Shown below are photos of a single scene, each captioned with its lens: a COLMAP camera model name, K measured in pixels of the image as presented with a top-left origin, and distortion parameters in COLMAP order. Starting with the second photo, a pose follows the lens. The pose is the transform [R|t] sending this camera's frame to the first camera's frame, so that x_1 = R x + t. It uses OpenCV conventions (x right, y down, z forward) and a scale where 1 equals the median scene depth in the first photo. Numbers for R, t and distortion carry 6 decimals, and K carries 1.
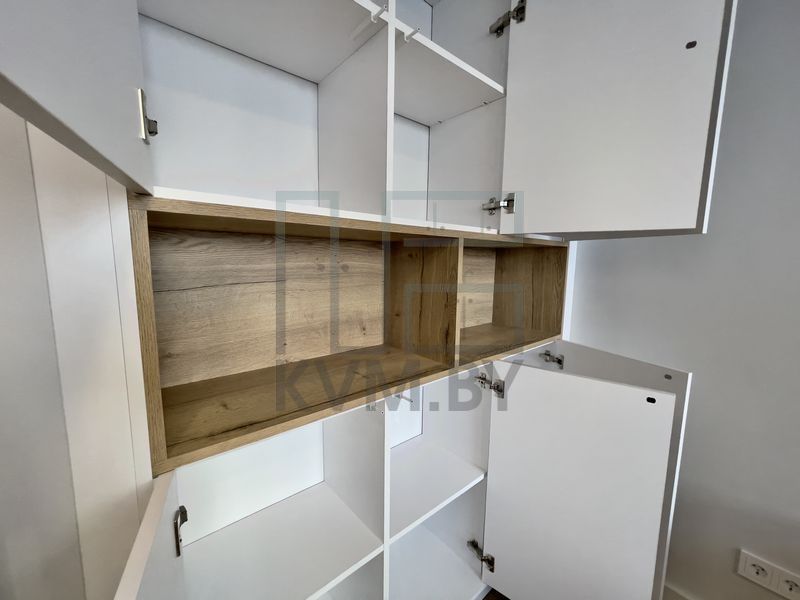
lens RADIAL K [[322.8, 0, 400.0], [0, 322.8, 300.0], [0, 0, 1]] dist [-0.024451, 0.011728]
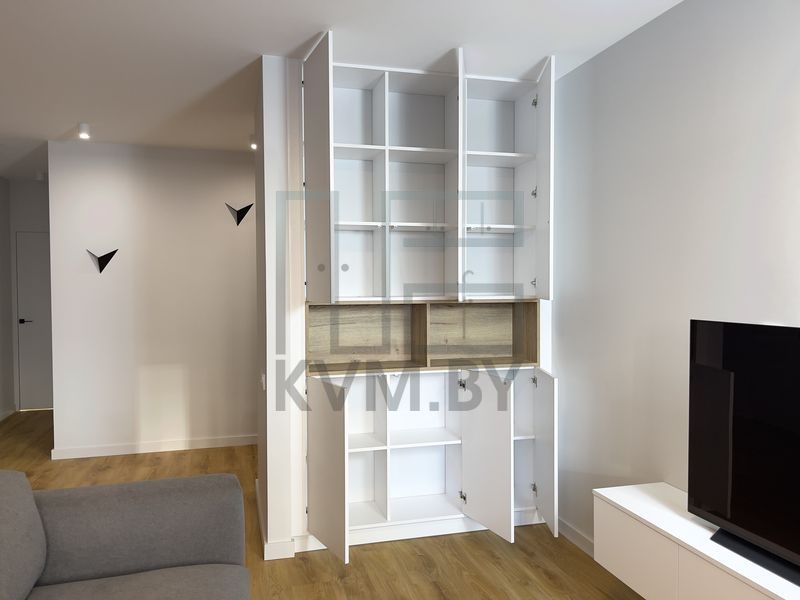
lens RADIAL K [[603.7, 0, 400.0], [0, 603.7, 300.0], [0, 0, 1]] dist [0.030620, -0.000846]
pose [[0.901930, -0.009028, -0.431787, 1.933699], [-0.034884, 0.994992, -0.093670, 0.180449], [0.430470, 0.099546, 0.897099, -2.917292]]
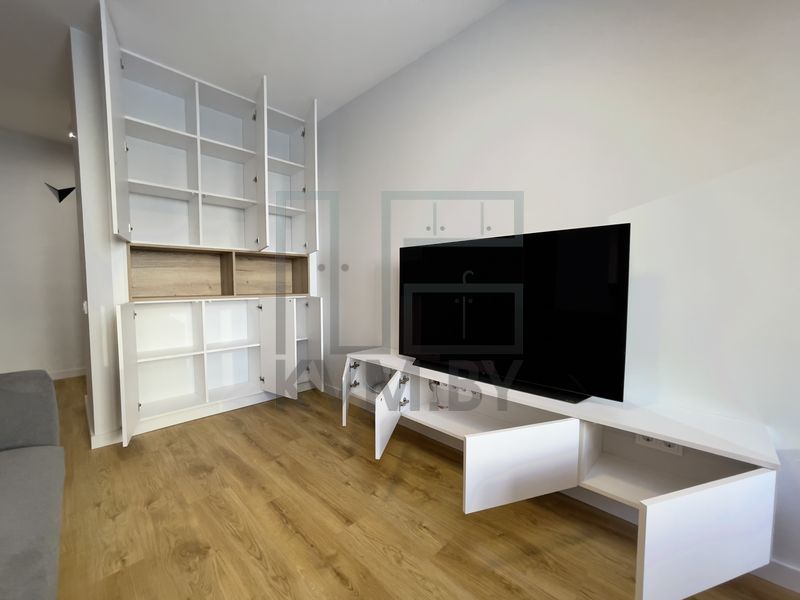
lens RADIAL K [[322.8, 0, 400.0], [0, 322.8, 300.0], [0, 0, 1]] dist [-0.024451, 0.011728]
pose [[0.996119, -0.021077, 0.085458, 1.689159], [0.026803, 0.997432, -0.066418, 0.575783], [-0.083839, 0.068451, 0.994126, -2.412281]]
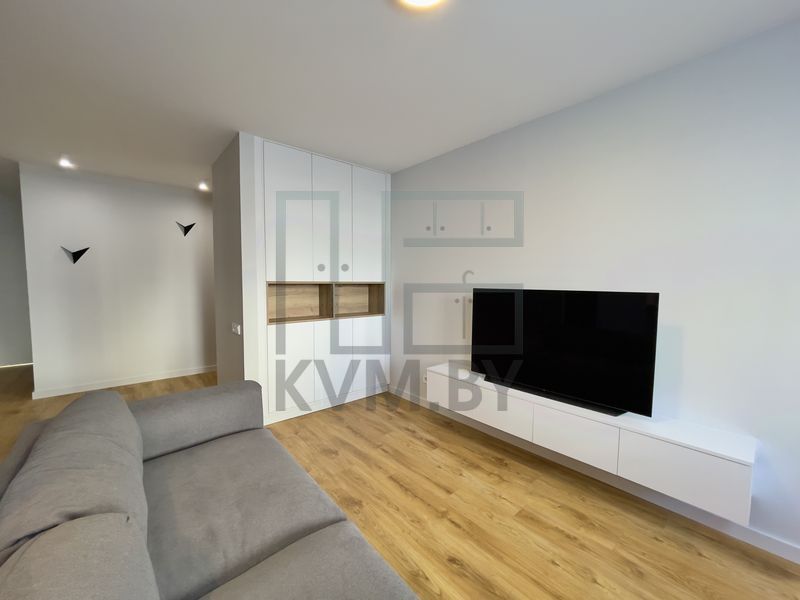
lens RADIAL K [[322.8, 0, 400.0], [0, 322.8, 300.0], [0, 0, 1]] dist [-0.024451, 0.011728]
pose [[0.999934, -0.010595, -0.004495, 1.136867], [0.010311, 0.998196, -0.059142, 0.275336], [0.005114, 0.059092, 0.998239, -3.236644]]
